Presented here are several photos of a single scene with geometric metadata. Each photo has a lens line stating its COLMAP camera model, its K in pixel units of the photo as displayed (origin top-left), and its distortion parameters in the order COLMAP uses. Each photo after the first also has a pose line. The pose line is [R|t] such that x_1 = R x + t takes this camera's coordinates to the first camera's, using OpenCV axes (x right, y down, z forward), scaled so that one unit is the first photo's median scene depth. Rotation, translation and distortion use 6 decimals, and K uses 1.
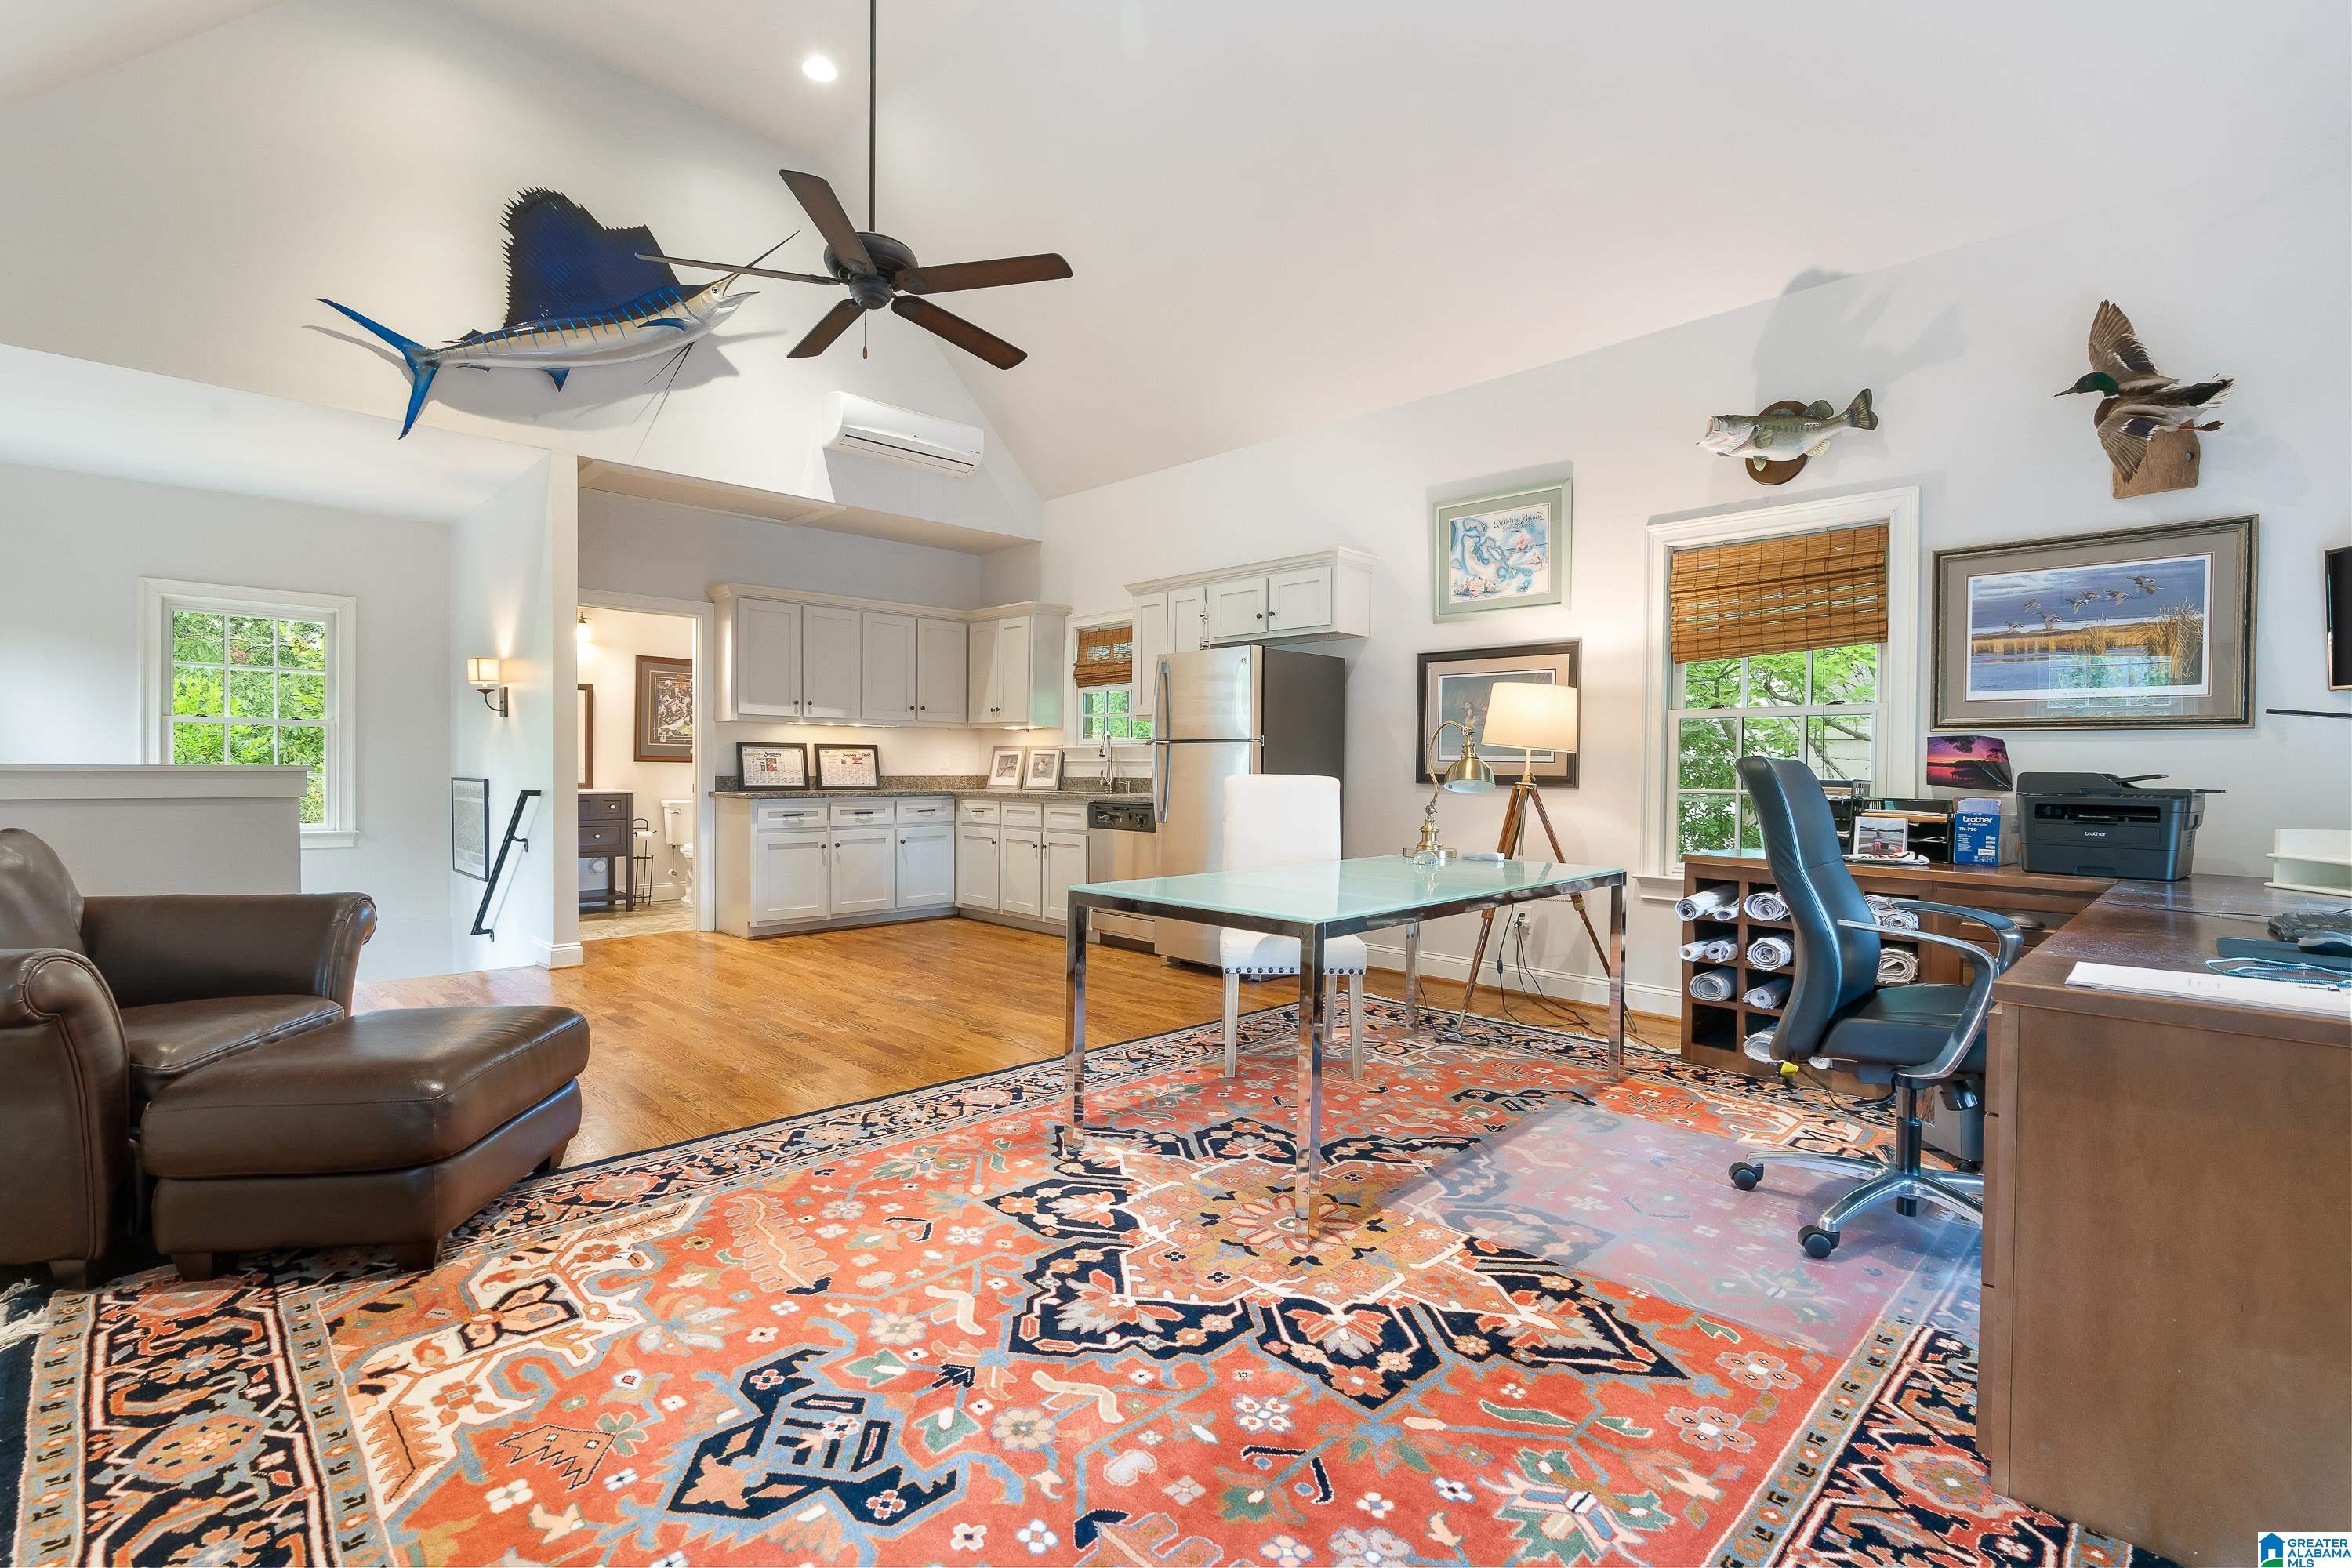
lens RADIAL K [[1067.0, 0, 1173.3], [0, 1067.0, 778.2], [0, 0, 1]] dist [0.000385, 0.000069]
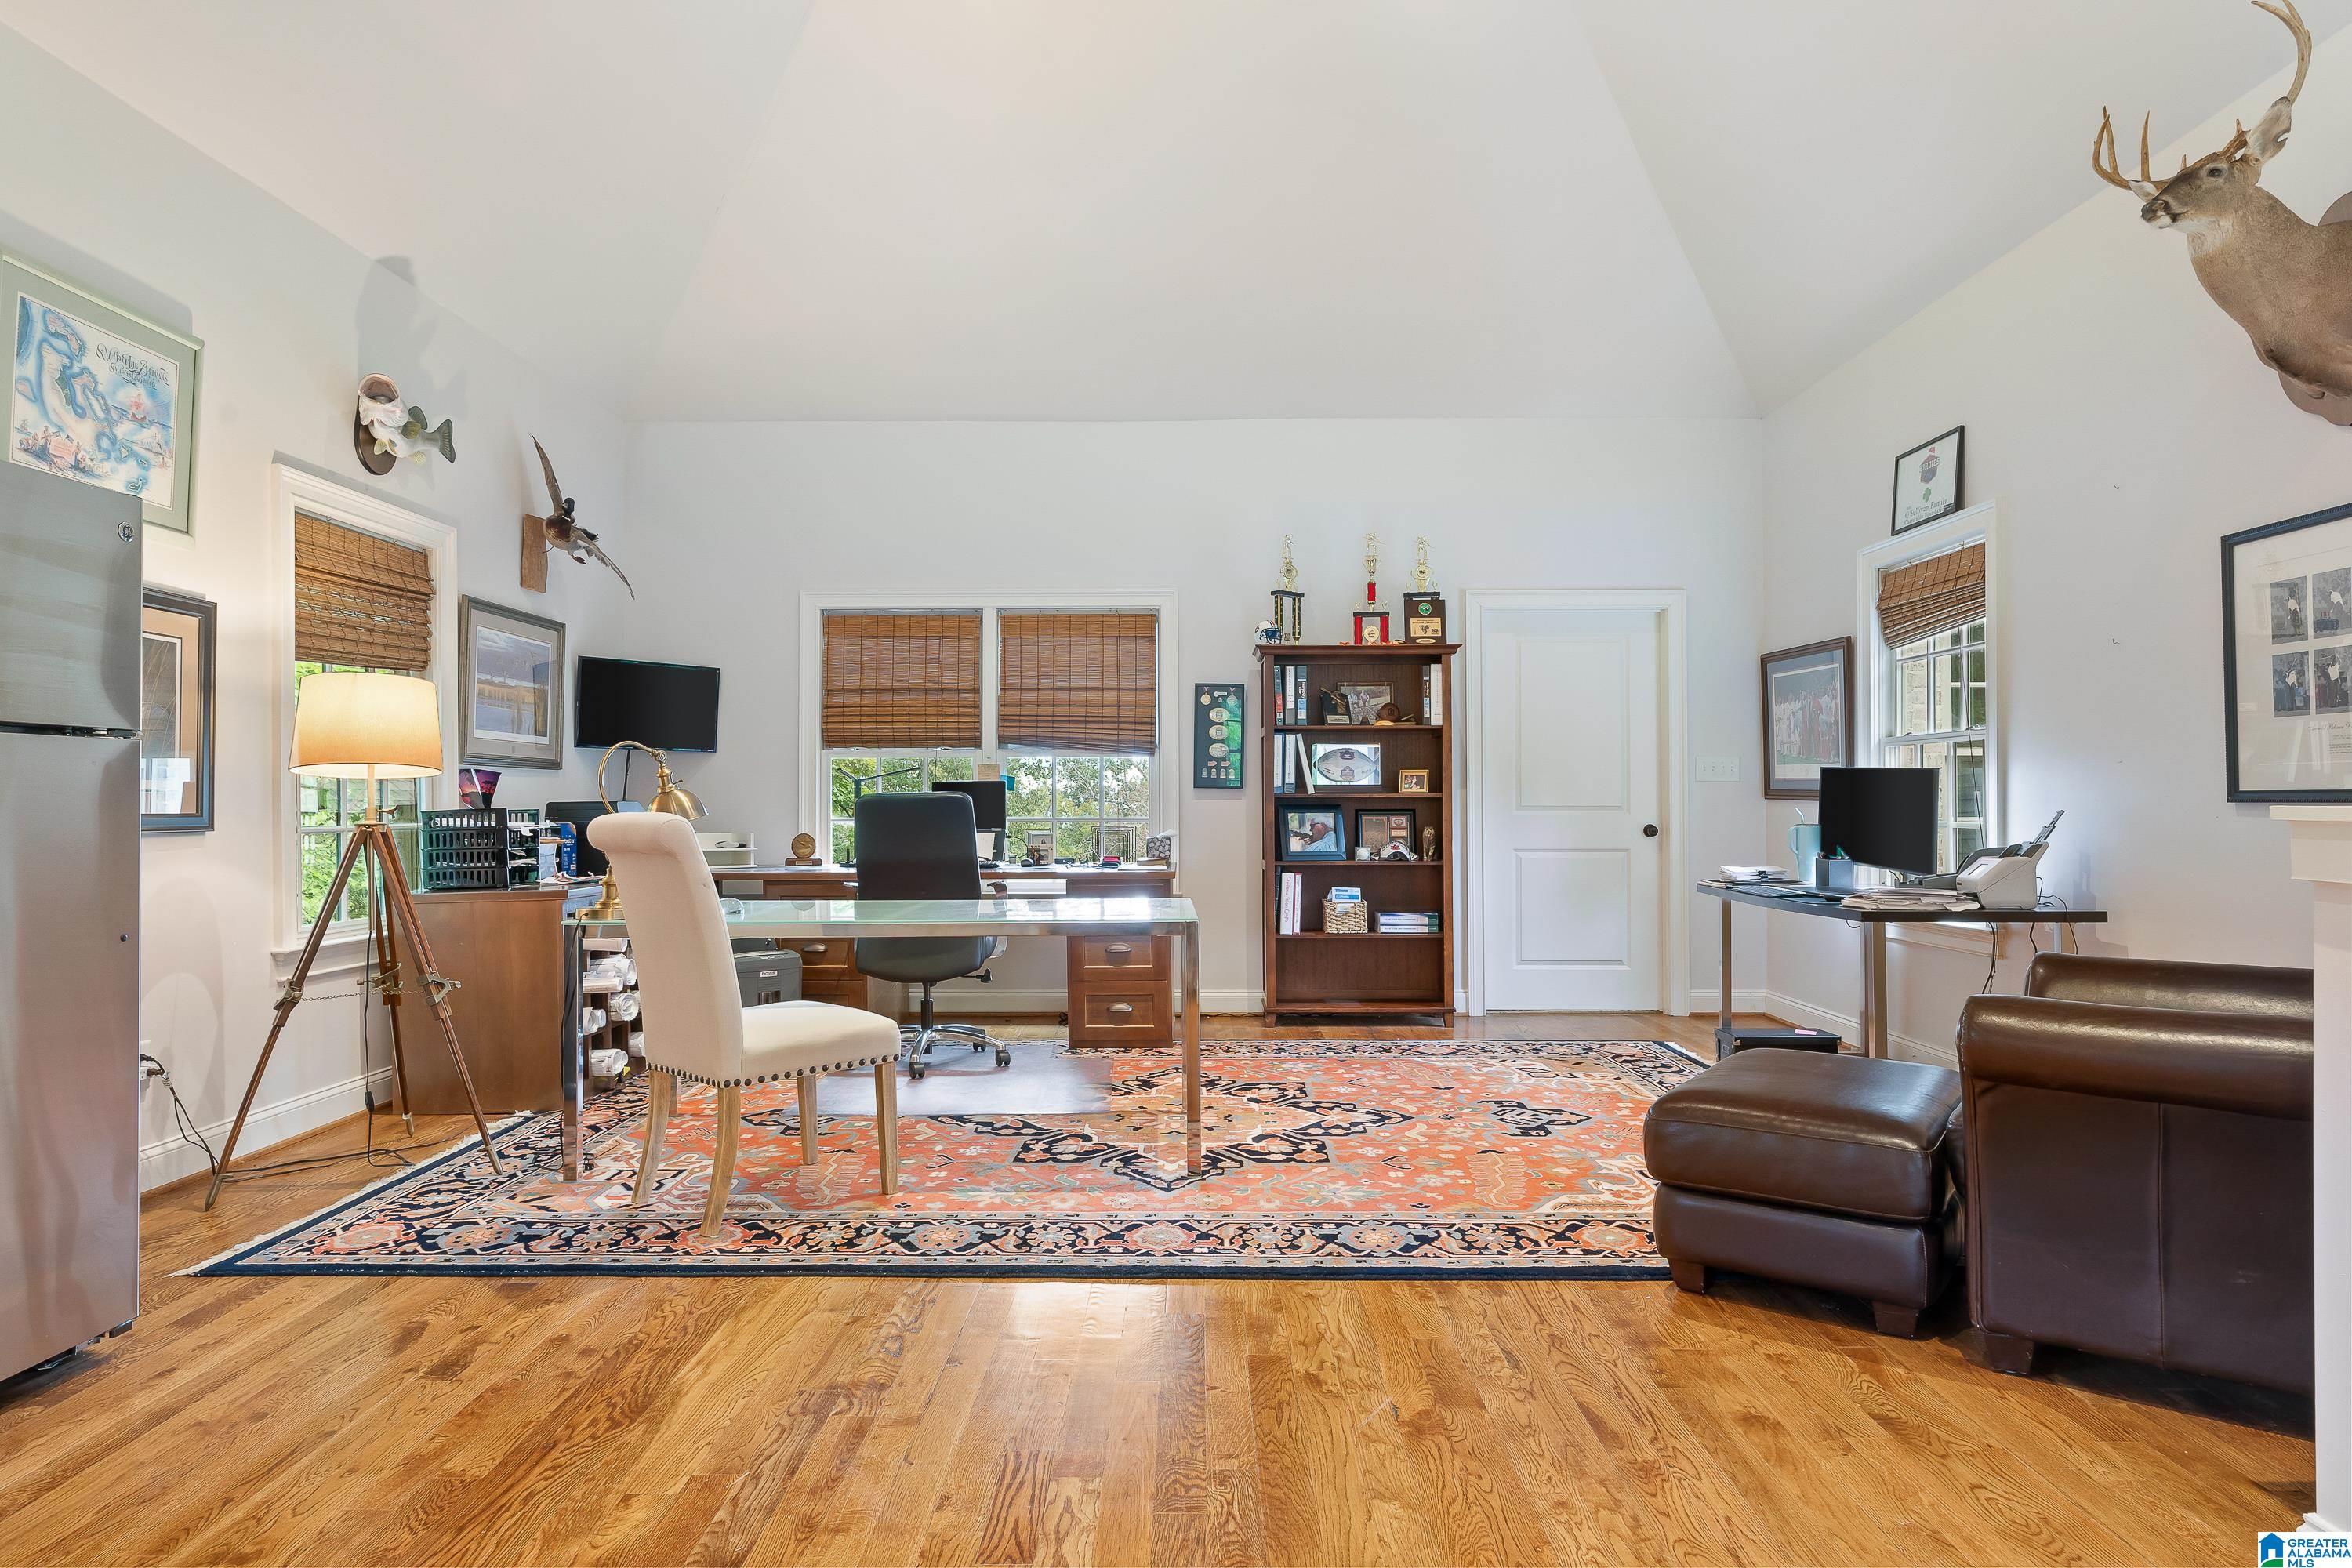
lens RADIAL K [[1410.4, 0, 1172.9], [0, 1410.4, 782.2], [0, 0, 1]] dist [0.001827, 0.002524]
pose [[-0.708113, 0.004955, 0.706082, -0.951029], [0.007264, 0.999974, 0.000267, -0.025644], [-0.706062, 0.005318, -0.708130, 1.817370]]
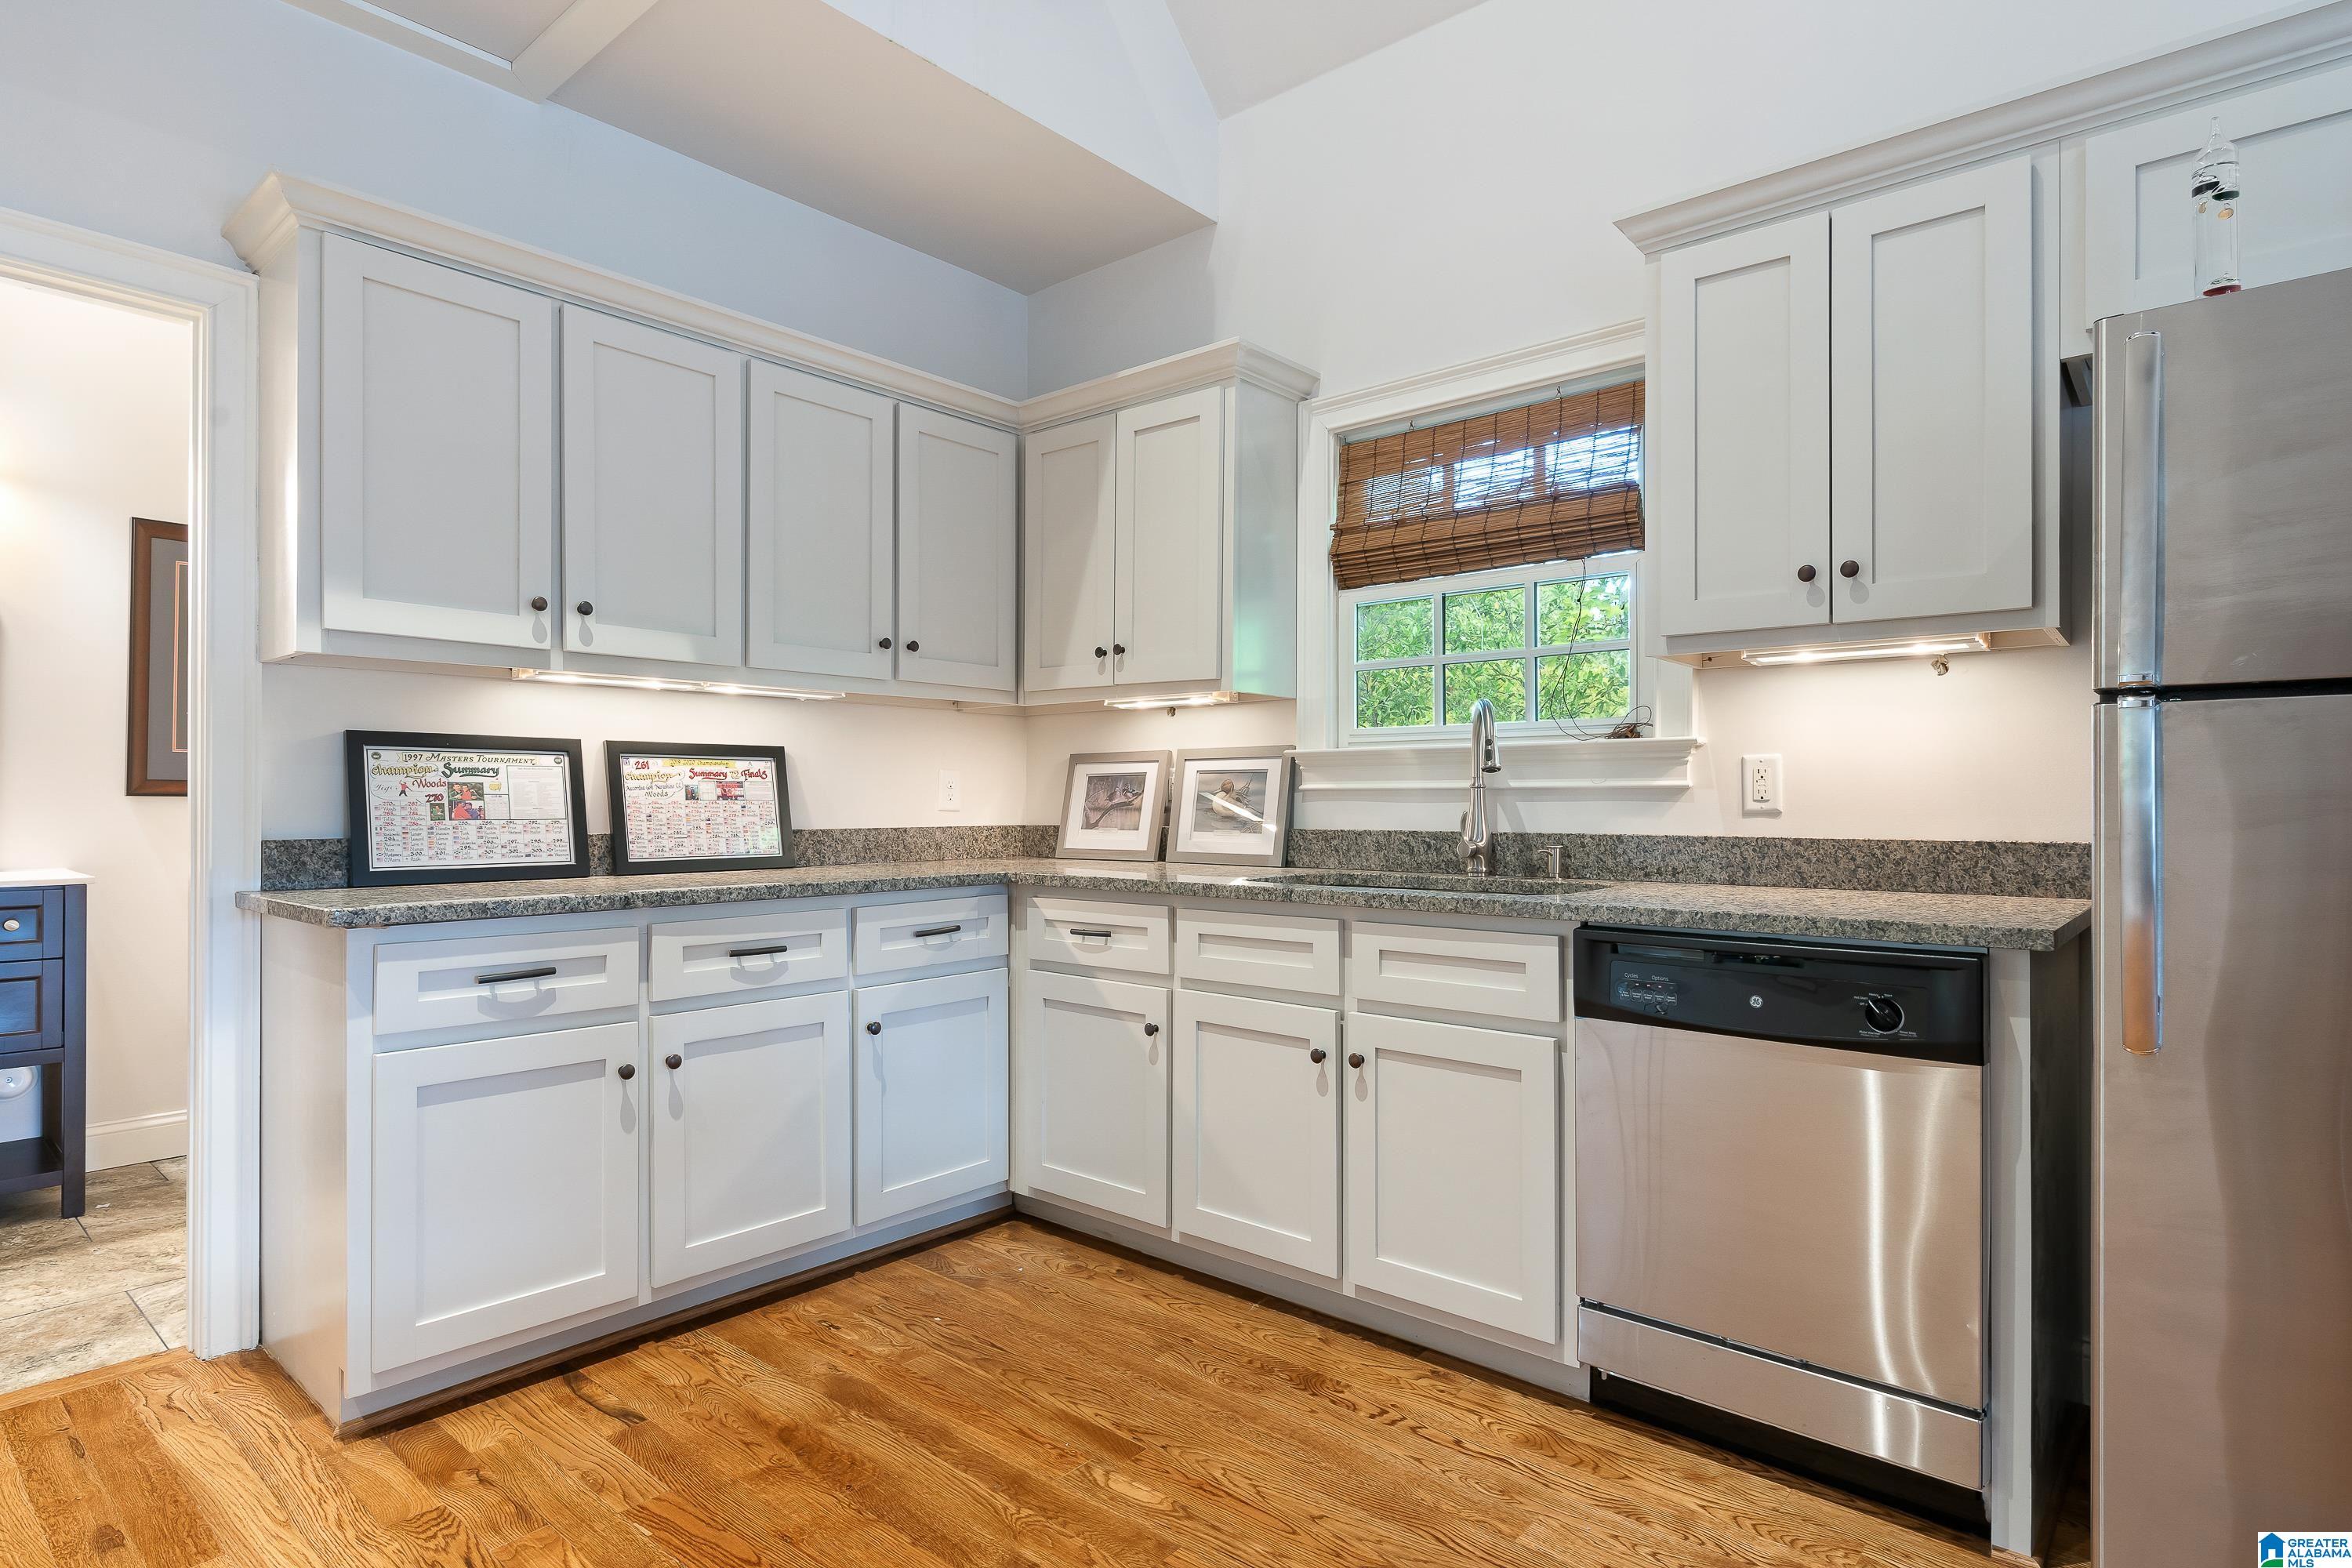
lens RADIAL K [[1256.2, 0, 1171.6], [0, 1256.2, 785.0], [0, 0, 1]] dist [0.006502, 0.000614]
pose [[0.997150, -0.004378, 0.075312, -0.183546], [0.006081, 0.999731, -0.022403, -0.007709], [-0.075194, 0.022797, 0.996908, 0.578646]]
